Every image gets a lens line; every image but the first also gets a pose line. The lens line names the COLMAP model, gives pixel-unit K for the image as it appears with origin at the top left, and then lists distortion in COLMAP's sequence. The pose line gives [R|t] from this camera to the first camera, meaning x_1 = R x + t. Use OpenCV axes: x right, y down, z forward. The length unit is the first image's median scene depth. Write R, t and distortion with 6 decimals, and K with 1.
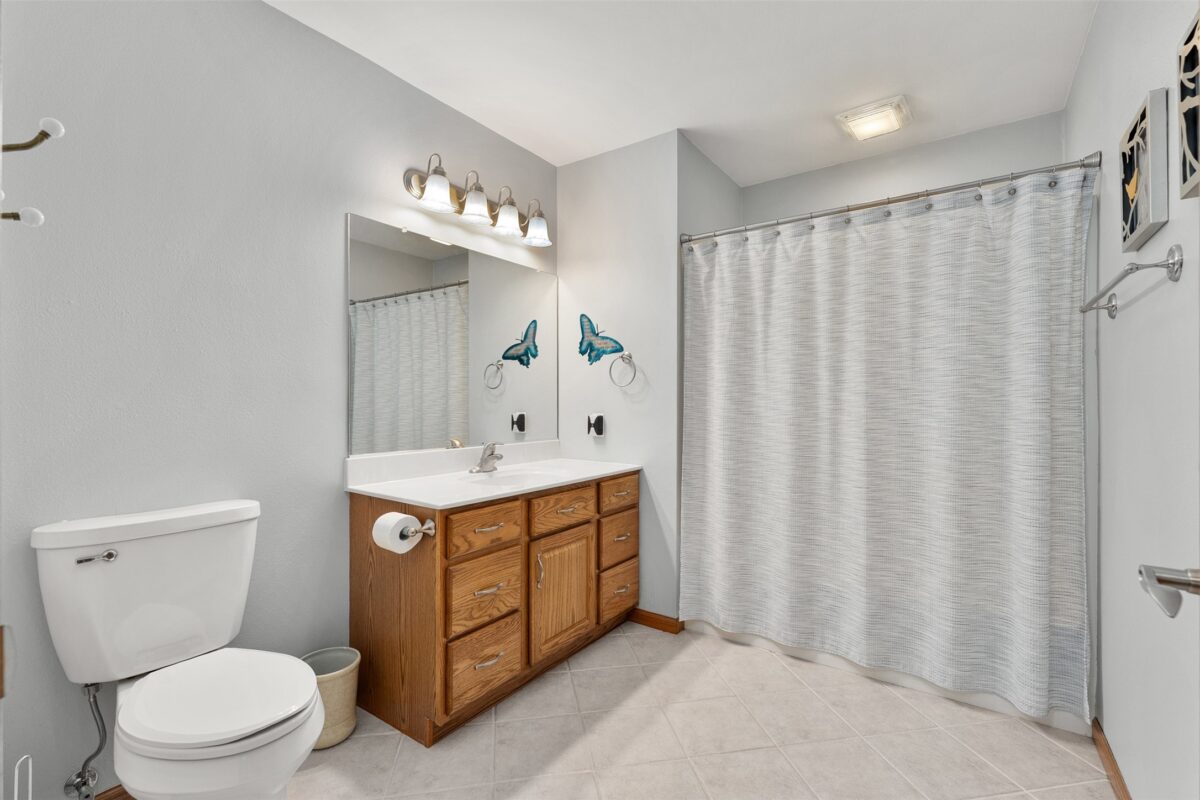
lens RADIAL K [[527.9, 0, 600.0], [0, 527.9, 400.0], [0, 0, 1]] dist [0.000095, 0.000000]
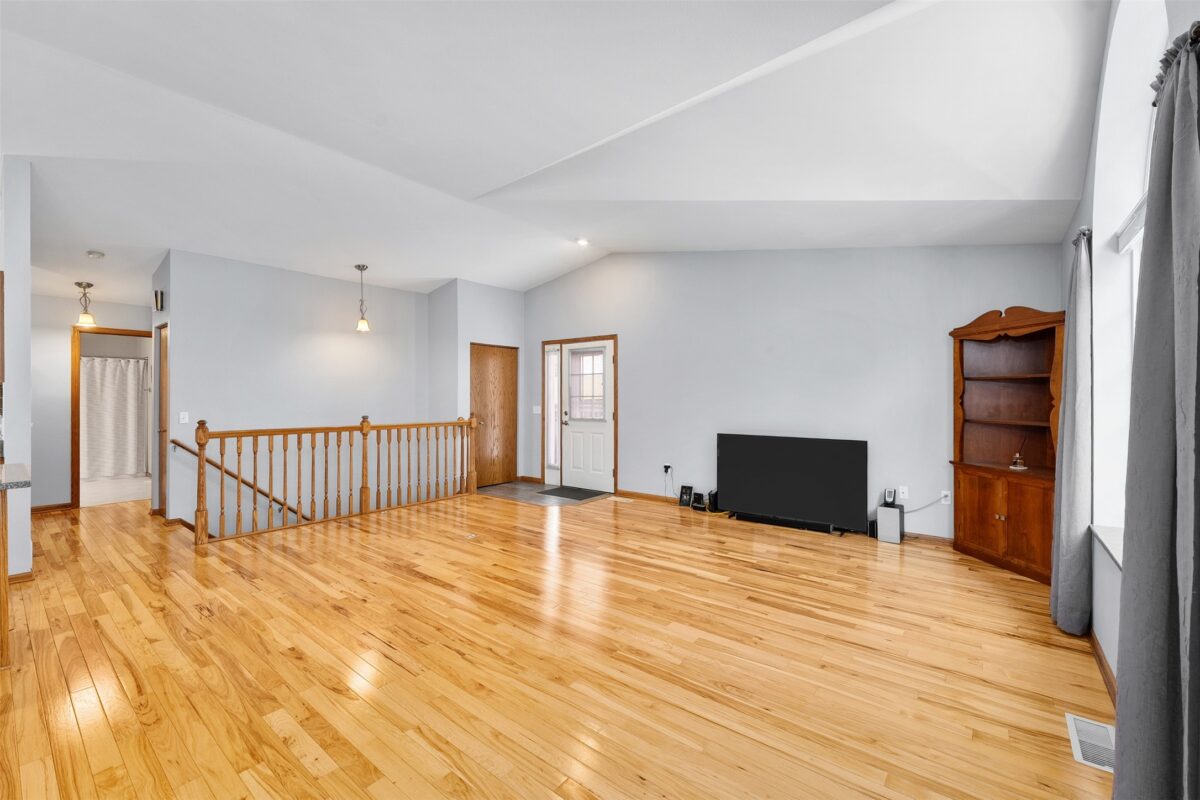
lens RADIAL K [[489.4, 0, 600.0], [0, 489.4, 400.0], [0, 0, 1]] dist [-0.000320, -0.000059]
pose [[0.060624, -0.000692, 0.998160, -3.025343], [-0.000241, 1.000000, 0.000708, -0.063206], [-0.998161, -0.000283, 0.060624, -3.146865]]
